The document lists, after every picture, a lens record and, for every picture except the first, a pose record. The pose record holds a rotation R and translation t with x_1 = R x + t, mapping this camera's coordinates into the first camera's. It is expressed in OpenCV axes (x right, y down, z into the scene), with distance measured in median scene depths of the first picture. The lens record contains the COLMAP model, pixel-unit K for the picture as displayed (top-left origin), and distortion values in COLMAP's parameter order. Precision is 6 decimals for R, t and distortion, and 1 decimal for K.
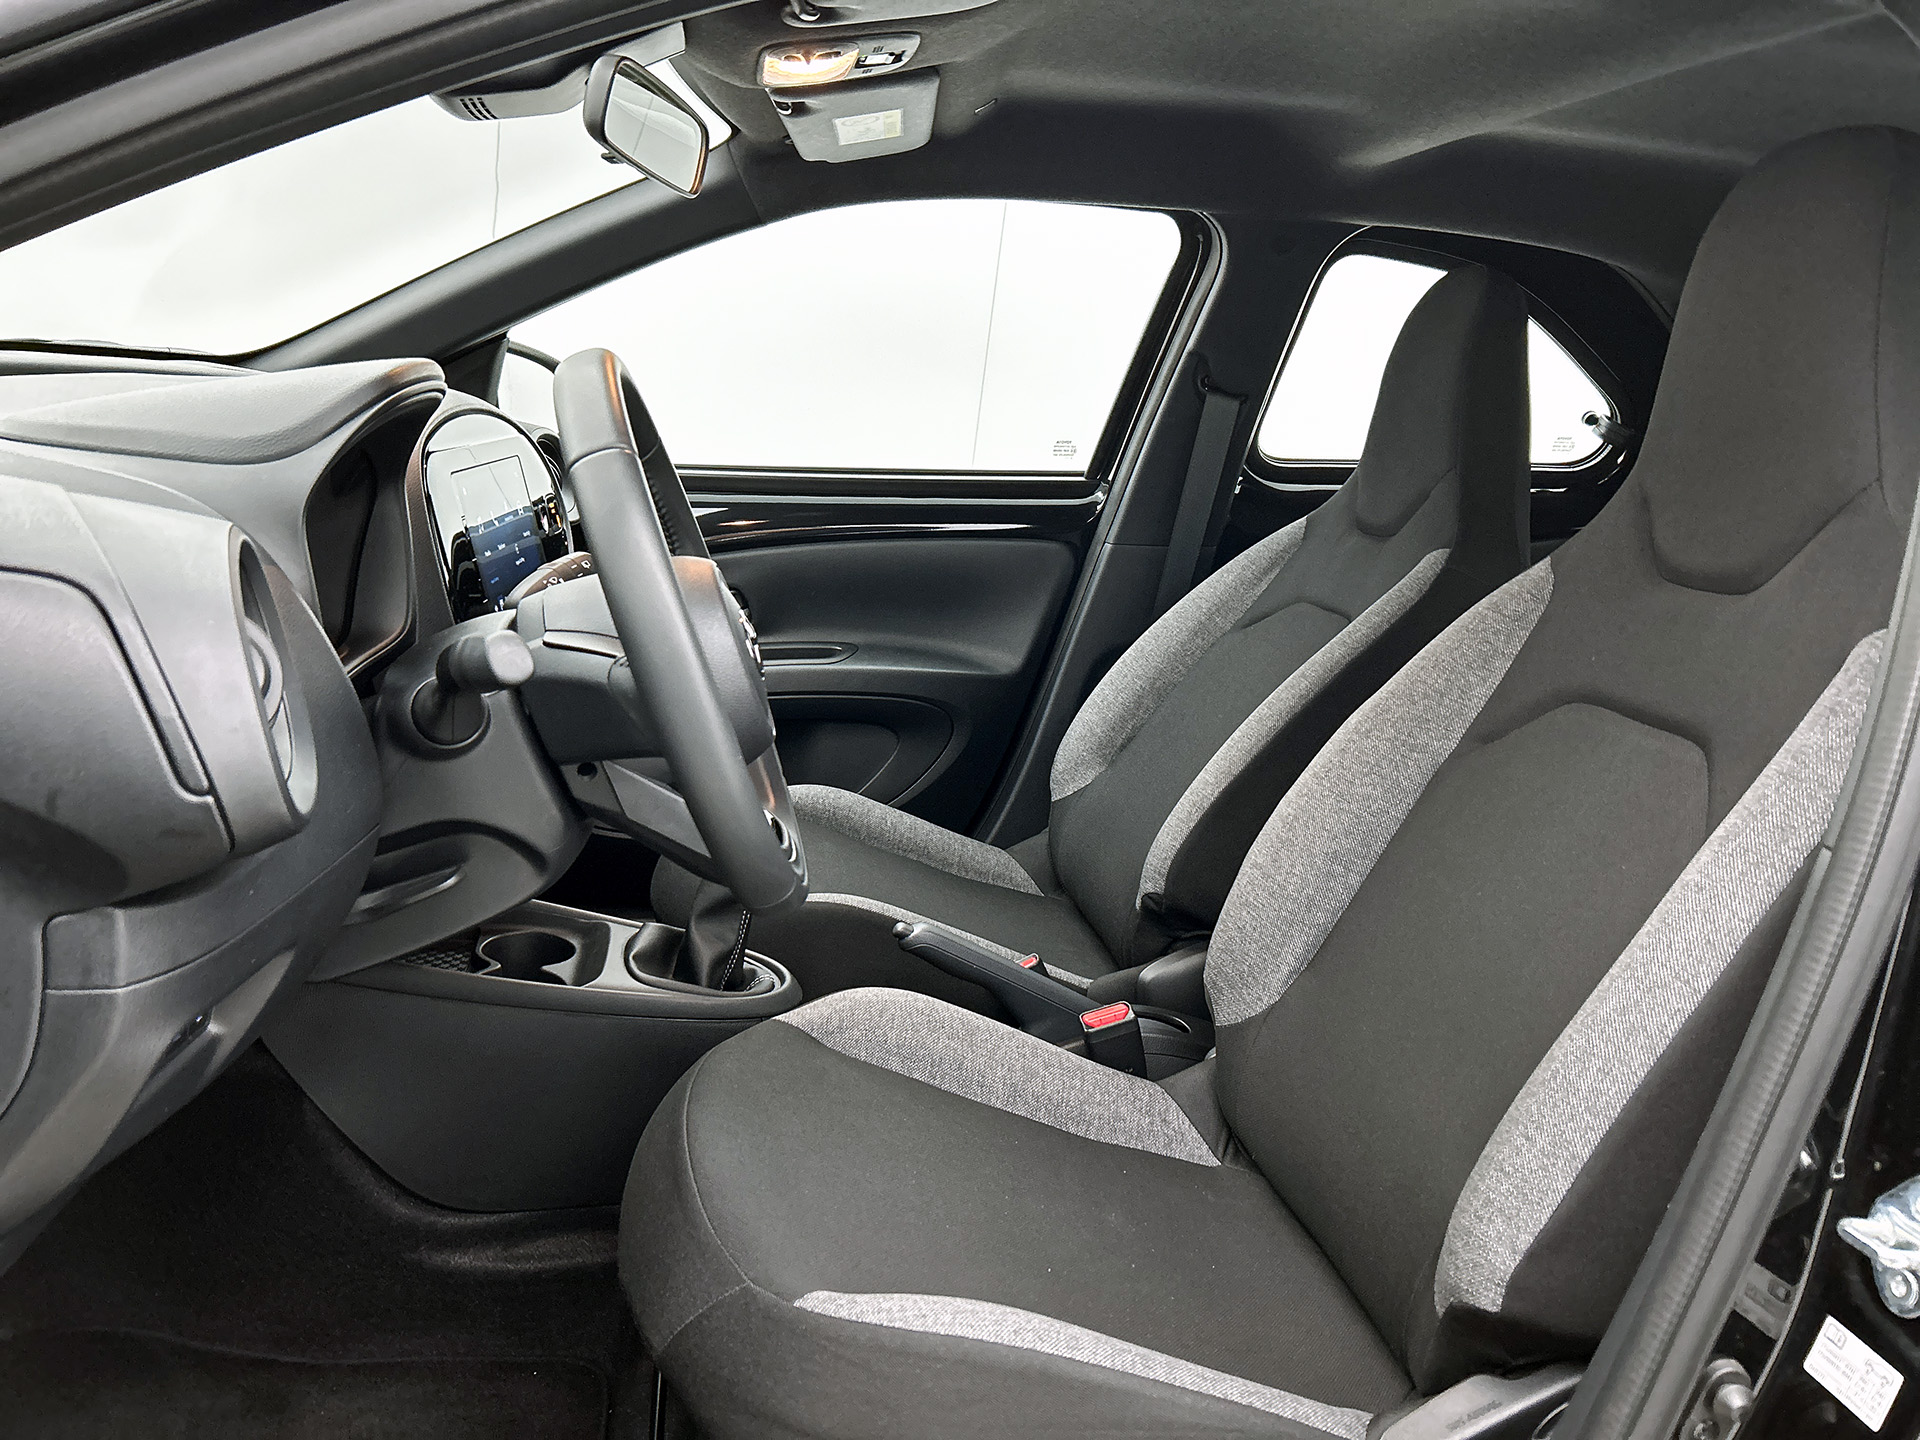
lens RADIAL K [[1435.5, 0, 924.2], [0, 1435.5, 688.3], [0, 0, 1]] dist [0.081102, -0.128468]
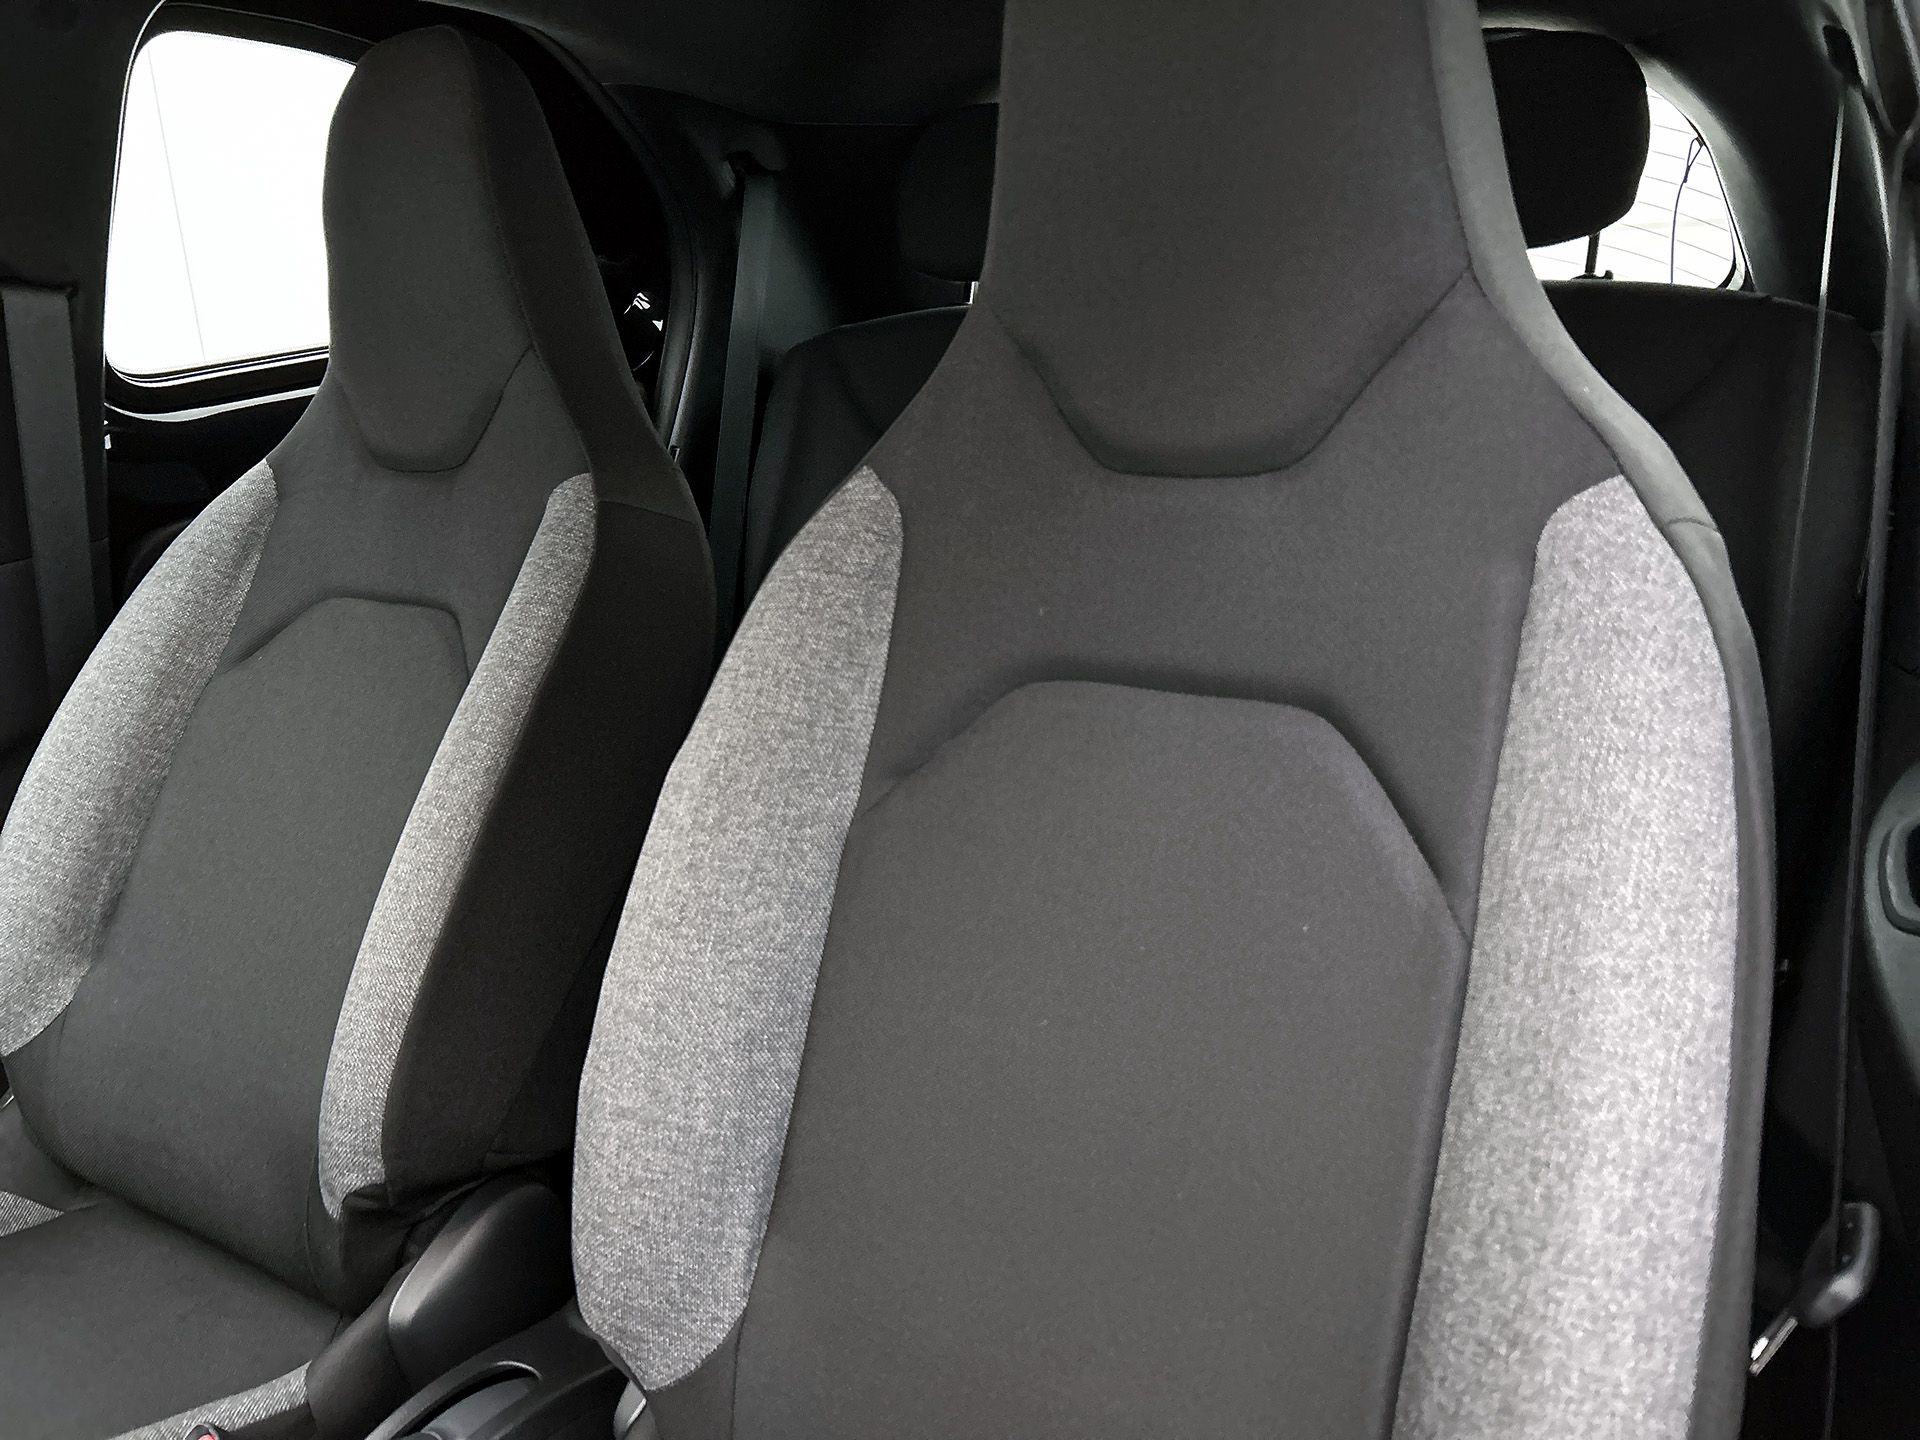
lens RADIAL K [[1435.5, 0, 924.2], [0, 1435.5, 688.3], [0, 0, 1]] dist [0.081102, -0.128468]
pose [[0.646664, -0.347065, 0.679243, -0.022591], [0.269931, 0.936990, 0.221779, -0.131805], [-0.713416, 0.039932, 0.699602, 0.527567]]
